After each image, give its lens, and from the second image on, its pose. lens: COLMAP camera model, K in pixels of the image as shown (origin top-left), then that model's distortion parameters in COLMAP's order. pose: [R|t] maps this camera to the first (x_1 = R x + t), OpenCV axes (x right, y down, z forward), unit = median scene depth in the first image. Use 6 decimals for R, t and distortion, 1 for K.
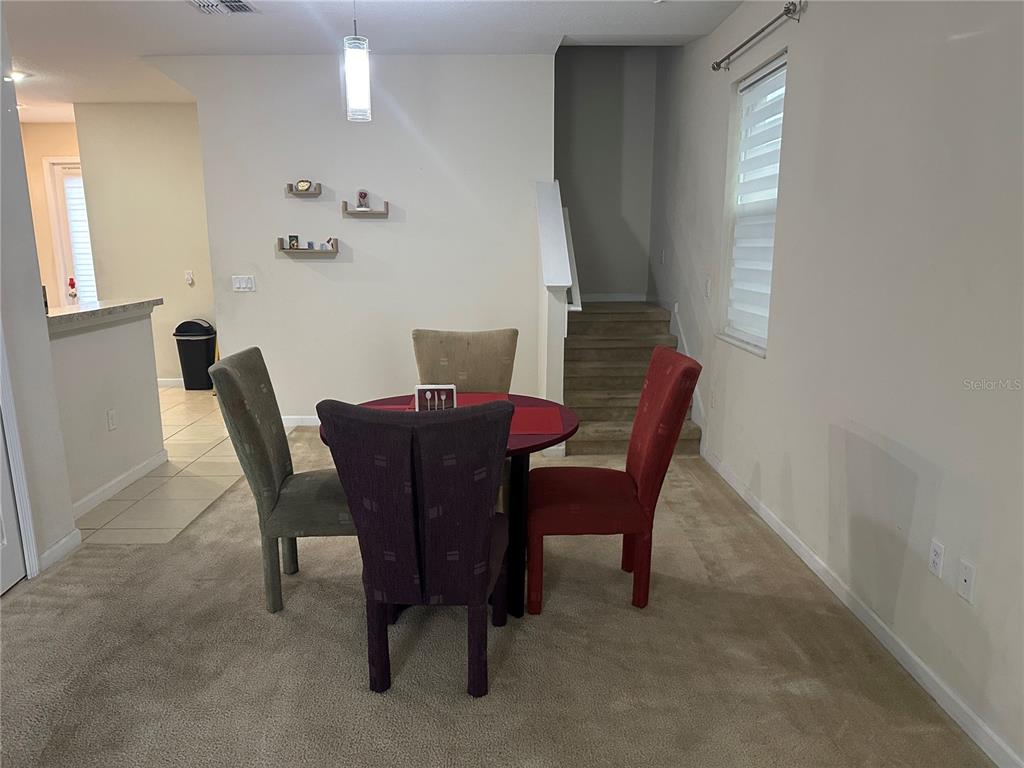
lens RADIAL K [[715.9, 0, 512.1], [0, 715.9, 389.2], [0, 0, 1]] dist [0.056702, -0.078821]
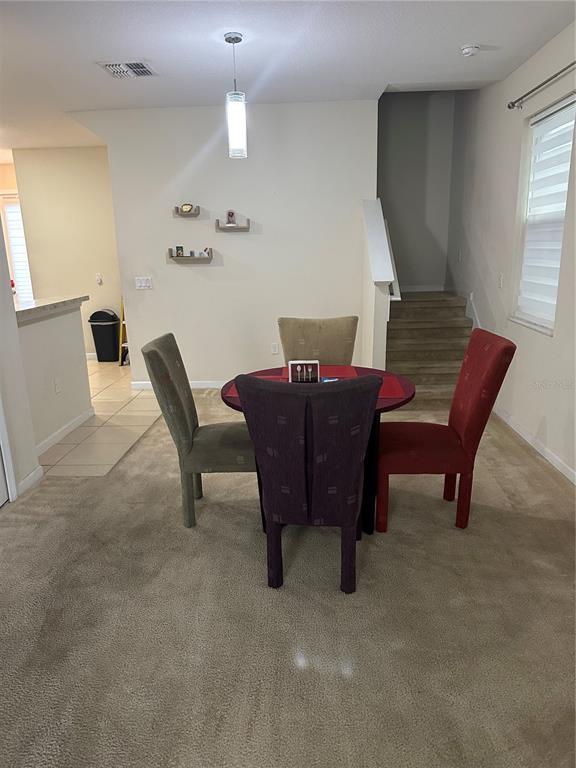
lens RADIAL K [[536.9, 0, 289.2], [0, 536.9, 384.8], [0, 0, 1]] dist [0.056702, -0.078821]
pose [[0.998196, -0.003801, -0.059924, -0.068102], [0.006829, 0.998705, 0.050407, -0.010052], [0.059655, -0.050725, 0.996929, 0.004457]]
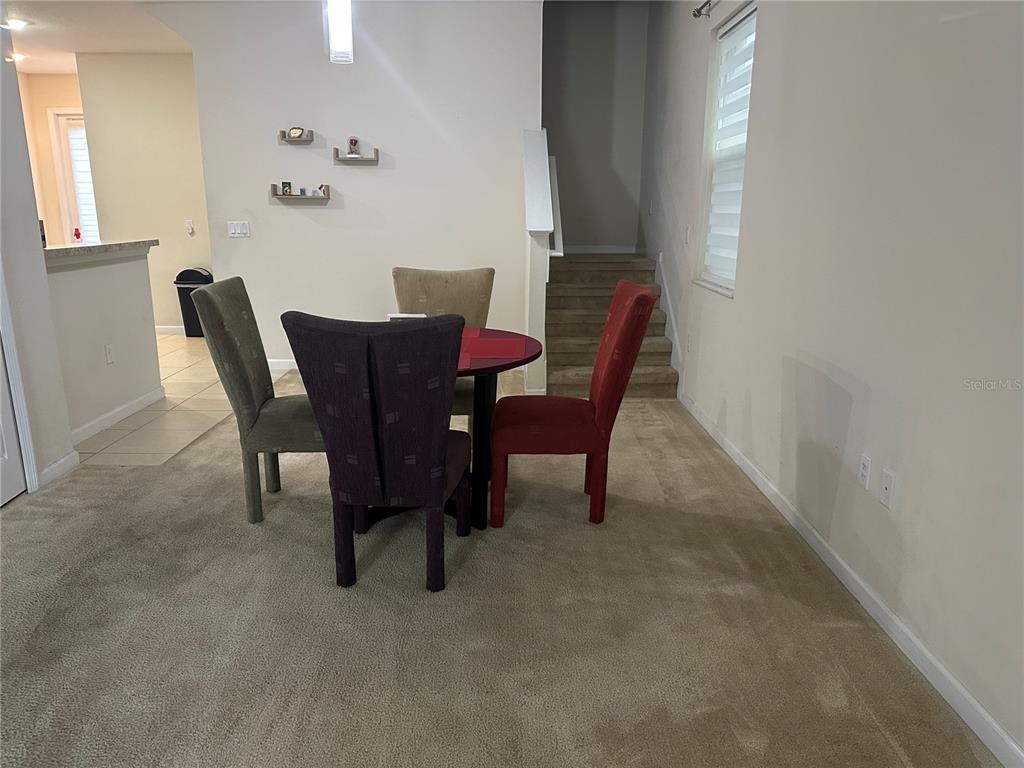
lens RADIAL K [[715.9, 0, 509.0], [0, 715.9, 382.6], [0, 0, 1]] dist [0.056702, -0.078821]
pose [[0.999784, 0.011835, -0.017108, 0.055858], [-0.011194, 0.999248, 0.037112, 0.049013], [0.017534, -0.036913, 0.999165, -0.049494]]
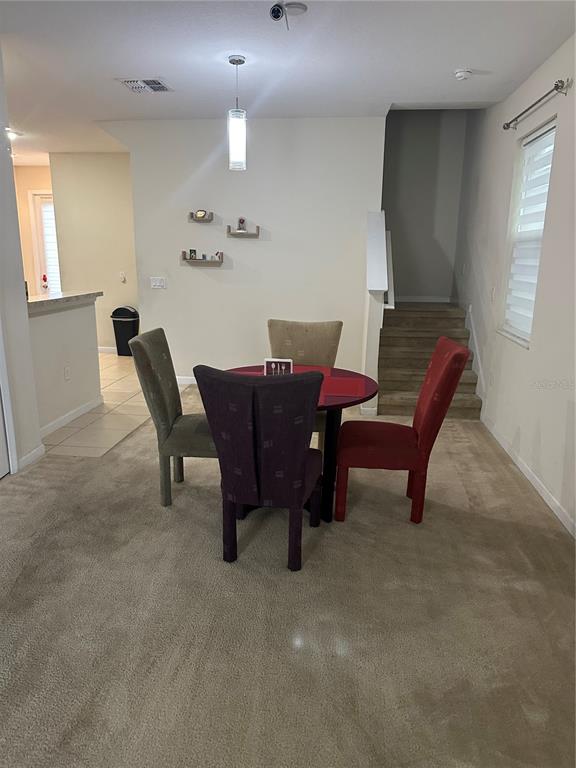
lens RADIAL K [[536.9, 0, 290.2], [0, 536.9, 382.9], [0, 0, 1]] dist [0.056702, -0.078821]
pose [[0.991777, 0.047499, -0.118834, 0.040940], [-0.043407, 0.998380, 0.036793, 0.001745], [0.120389, -0.031332, 0.992232, -0.058751]]
